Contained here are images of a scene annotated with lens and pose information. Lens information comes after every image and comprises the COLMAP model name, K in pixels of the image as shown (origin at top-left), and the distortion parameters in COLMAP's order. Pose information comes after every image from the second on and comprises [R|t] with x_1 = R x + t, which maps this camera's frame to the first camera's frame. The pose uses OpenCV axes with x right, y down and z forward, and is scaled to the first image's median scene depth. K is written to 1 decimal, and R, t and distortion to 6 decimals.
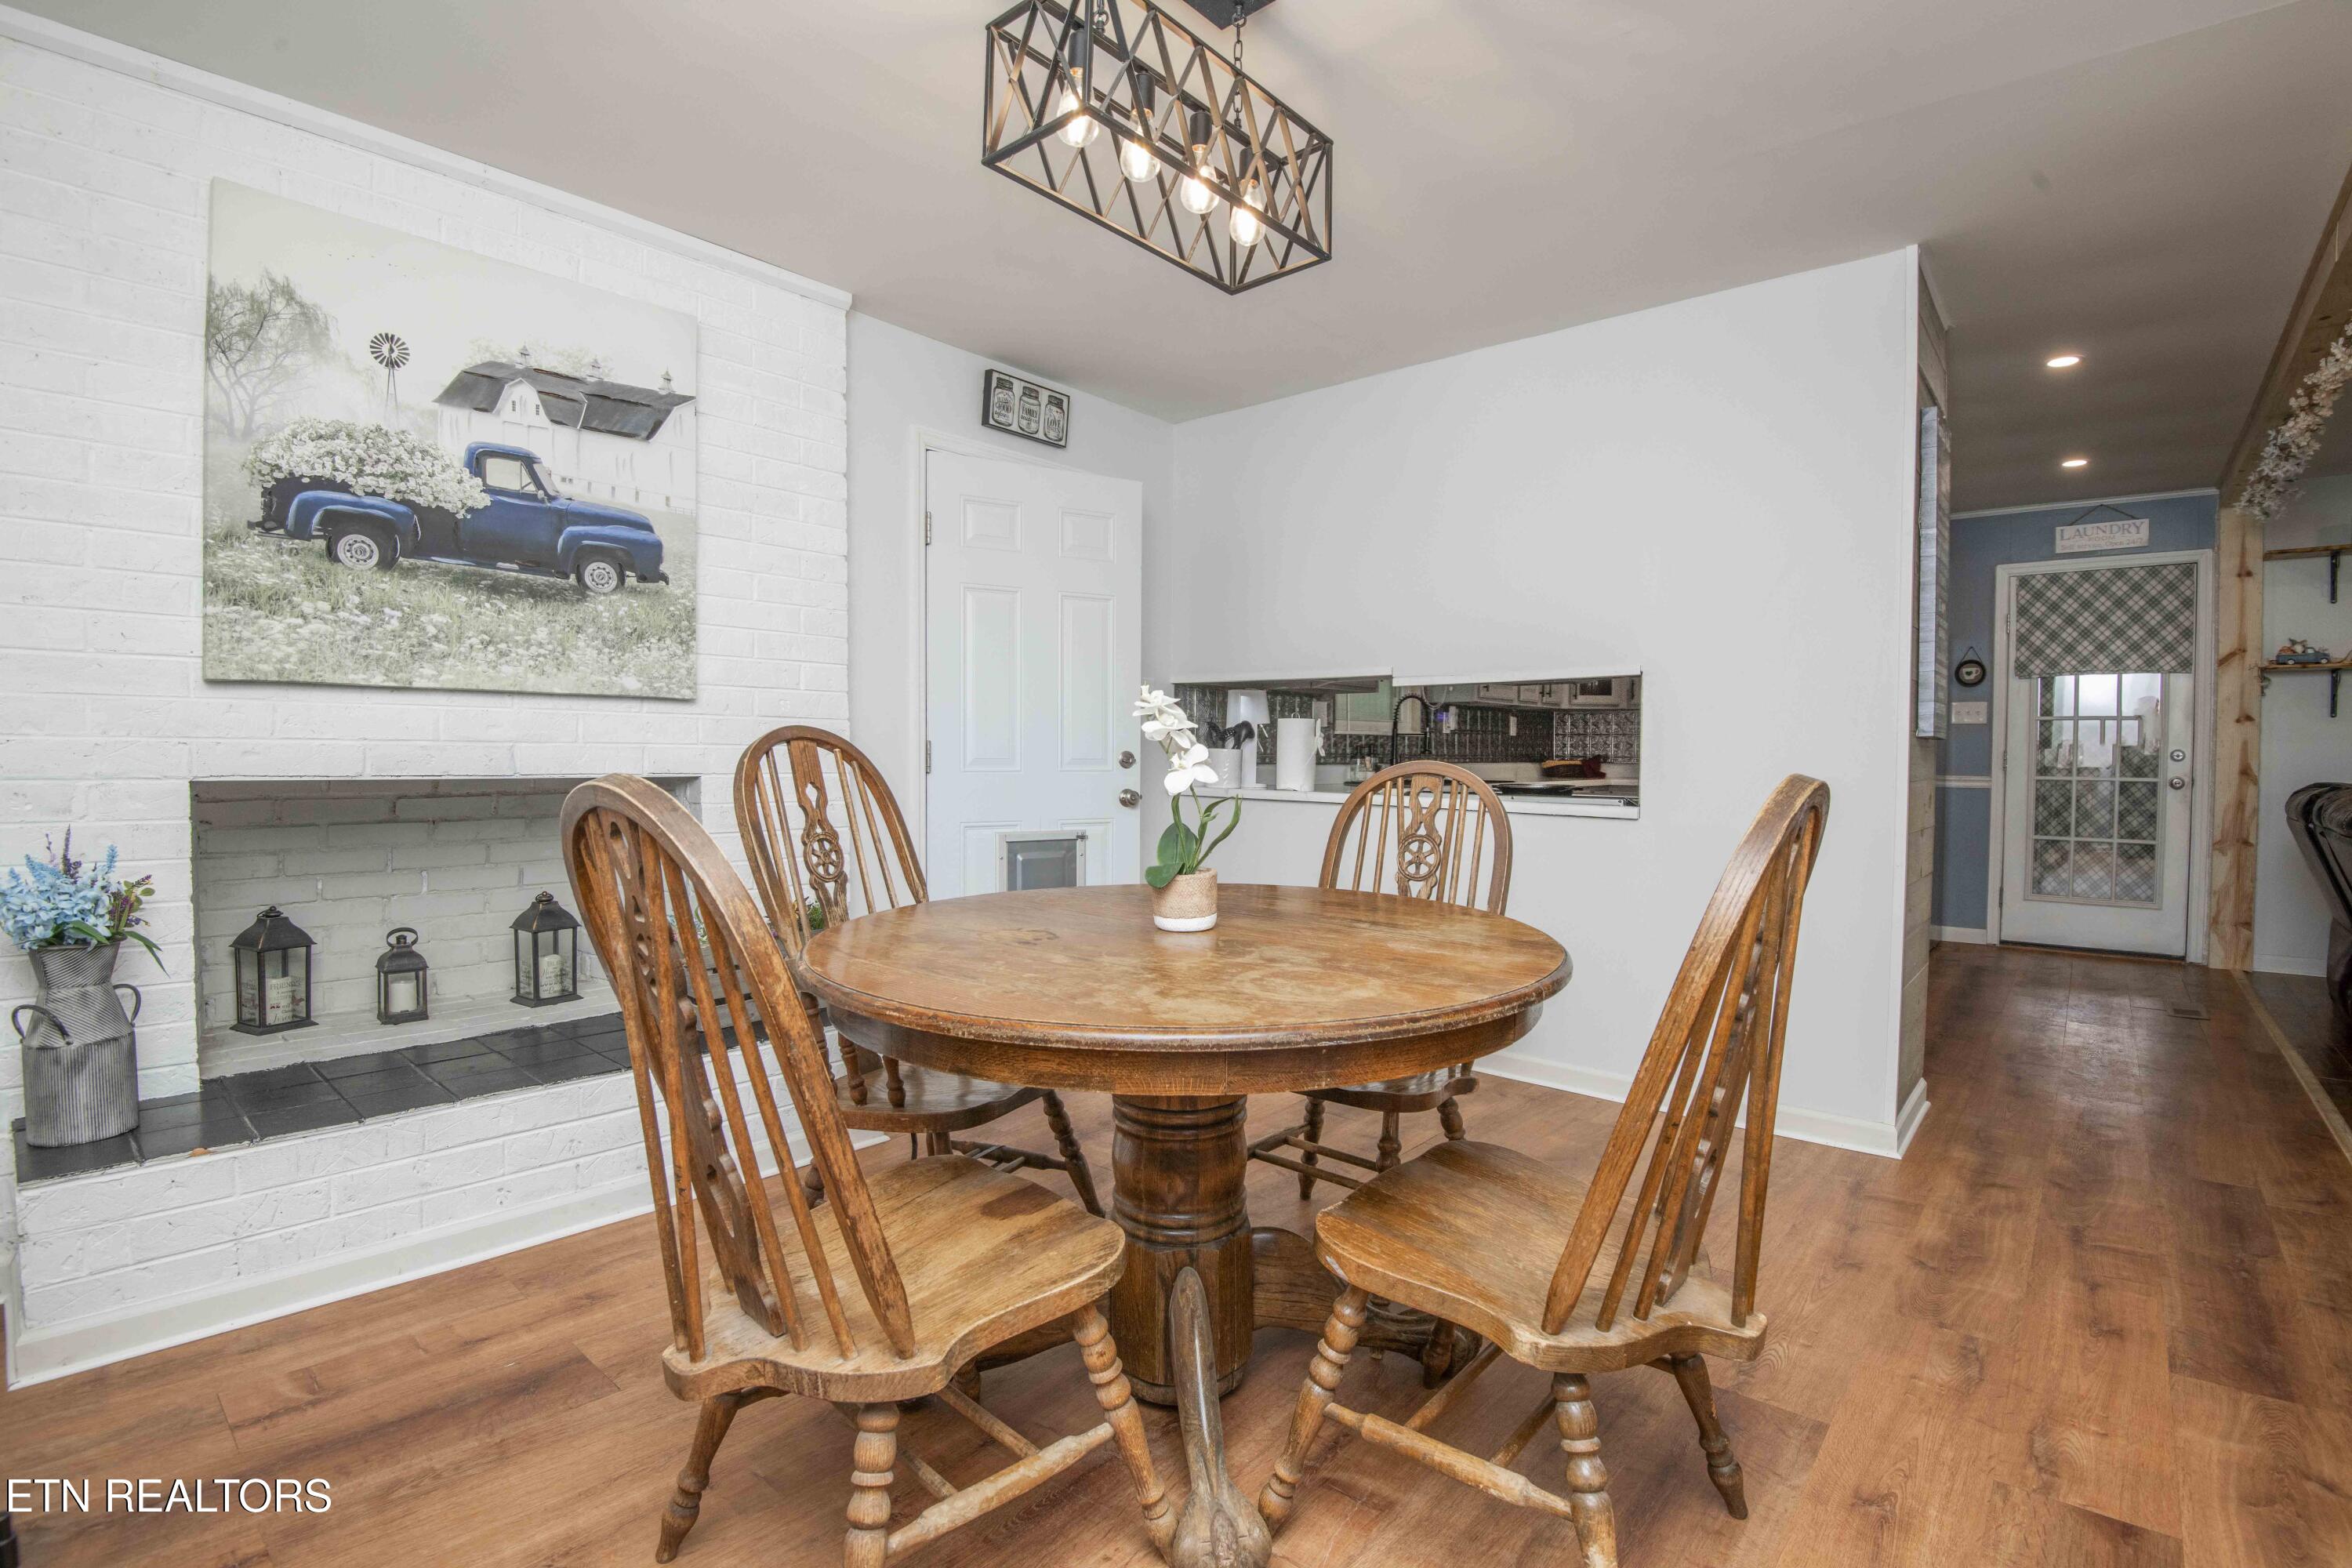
lens RADIAL K [[1036.2, 0, 1176.0], [0, 1036.2, 784.0], [0, 0, 1]] dist [-0.031168, -0.006240]
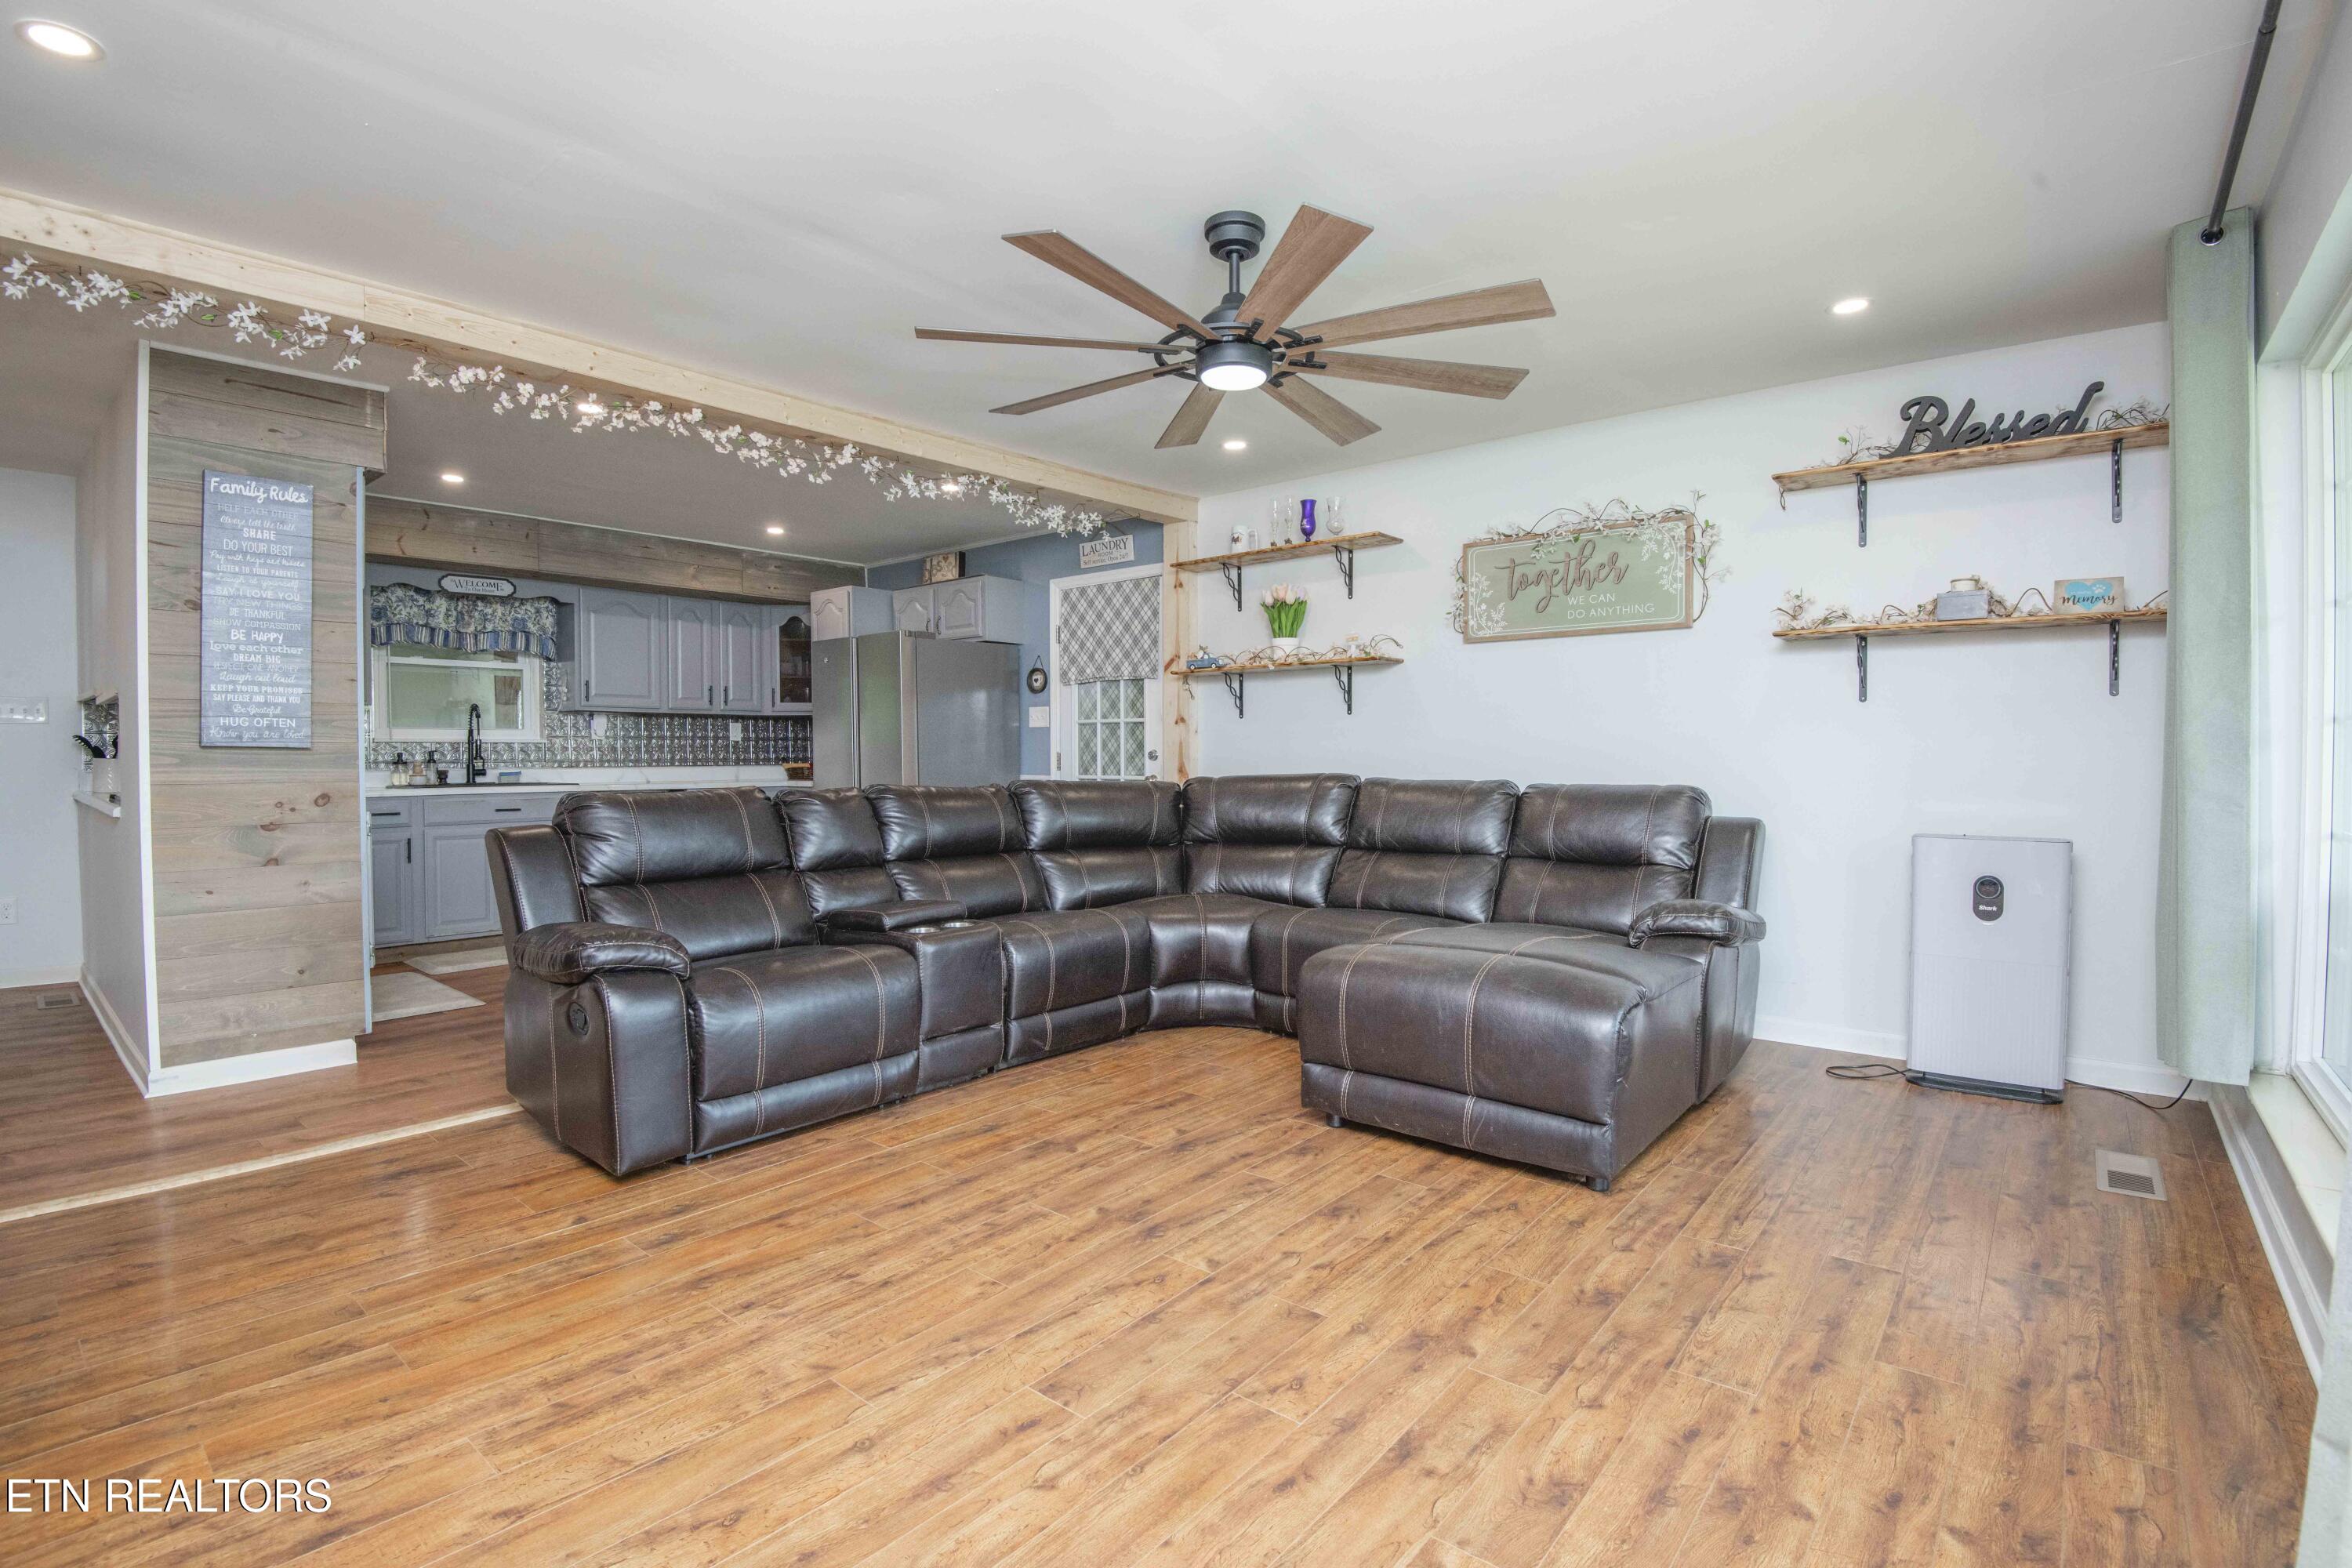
lens RADIAL K [[1036.2, 0, 1176.0], [0, 1036.2, 784.0], [0, 0, 1]] dist [-0.031168, -0.006240]
pose [[0.998958, -0.006889, 0.045127, 1.976278], [0.007017, 0.999972, -0.002678, 0.011379], [-0.045107, 0.002992, 0.998978, -0.234125]]
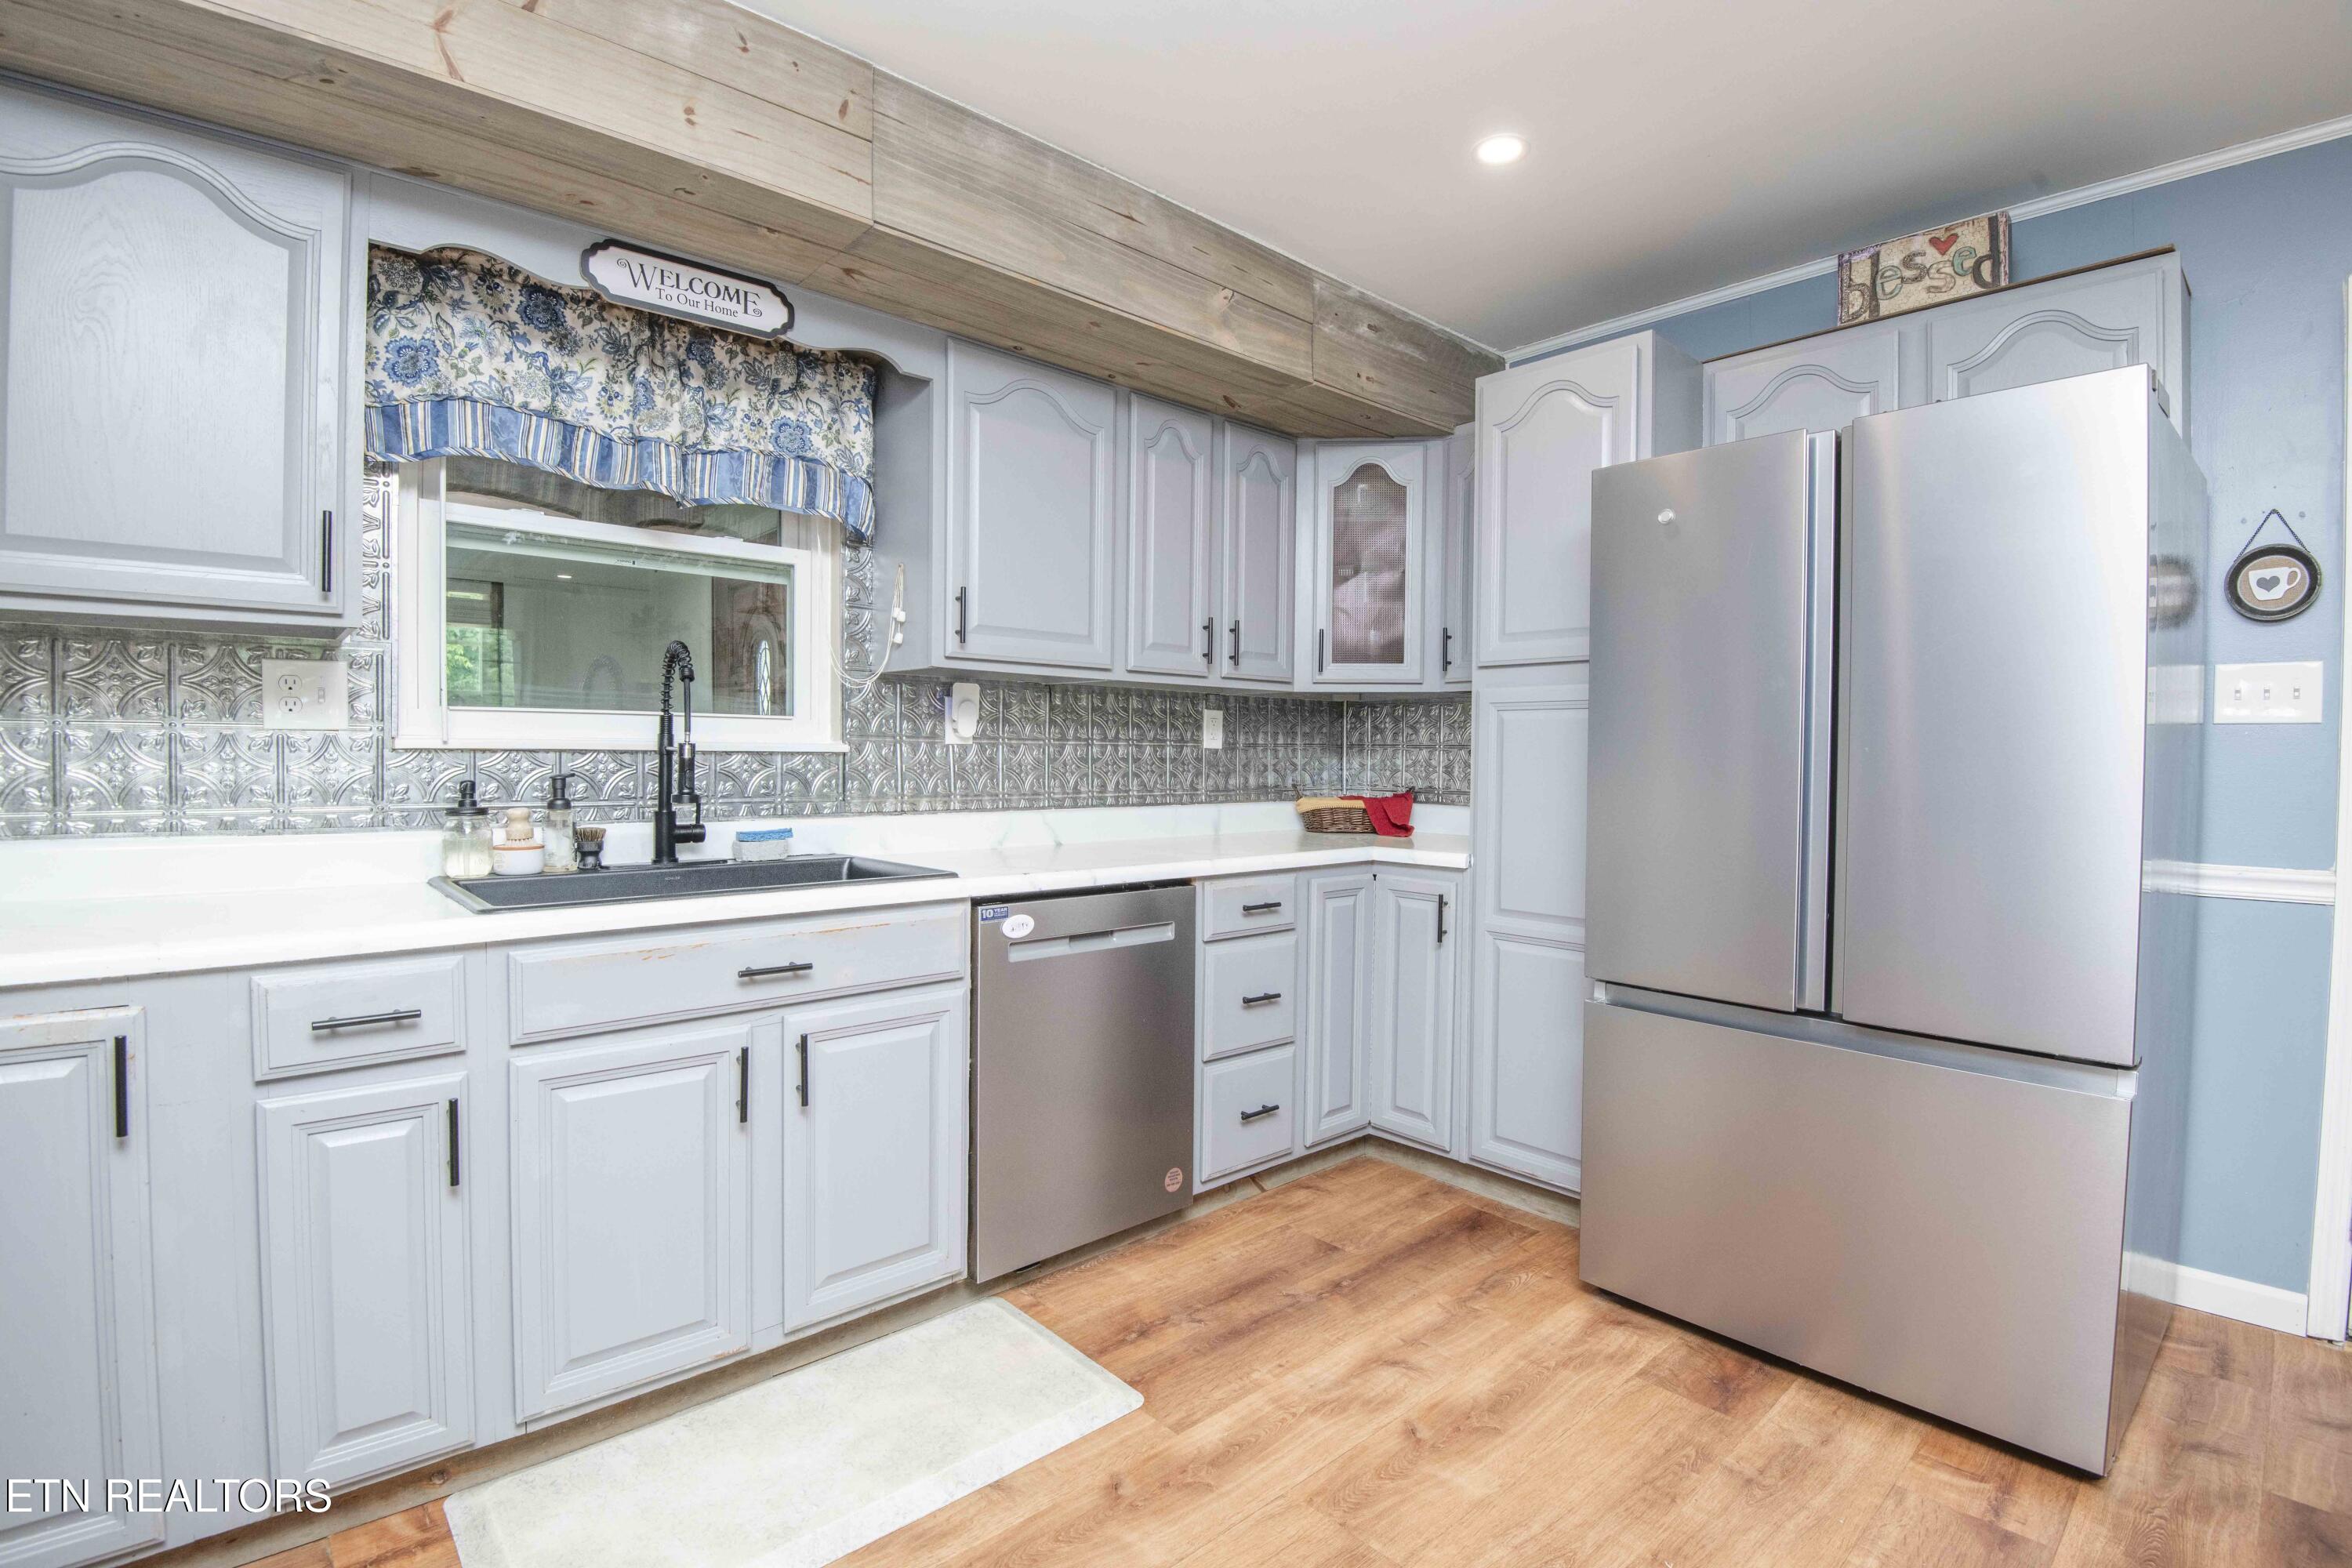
lens RADIAL K [[1036.2, 0, 1176.0], [0, 1036.2, 784.0], [0, 0, 1]] dist [-0.031168, -0.006240]
pose [[0.994981, 0.005849, -0.099895, 0.967114], [-0.006420, 0.999965, -0.005401, -0.074365], [0.099860, 0.006015, 0.994983, 1.377439]]
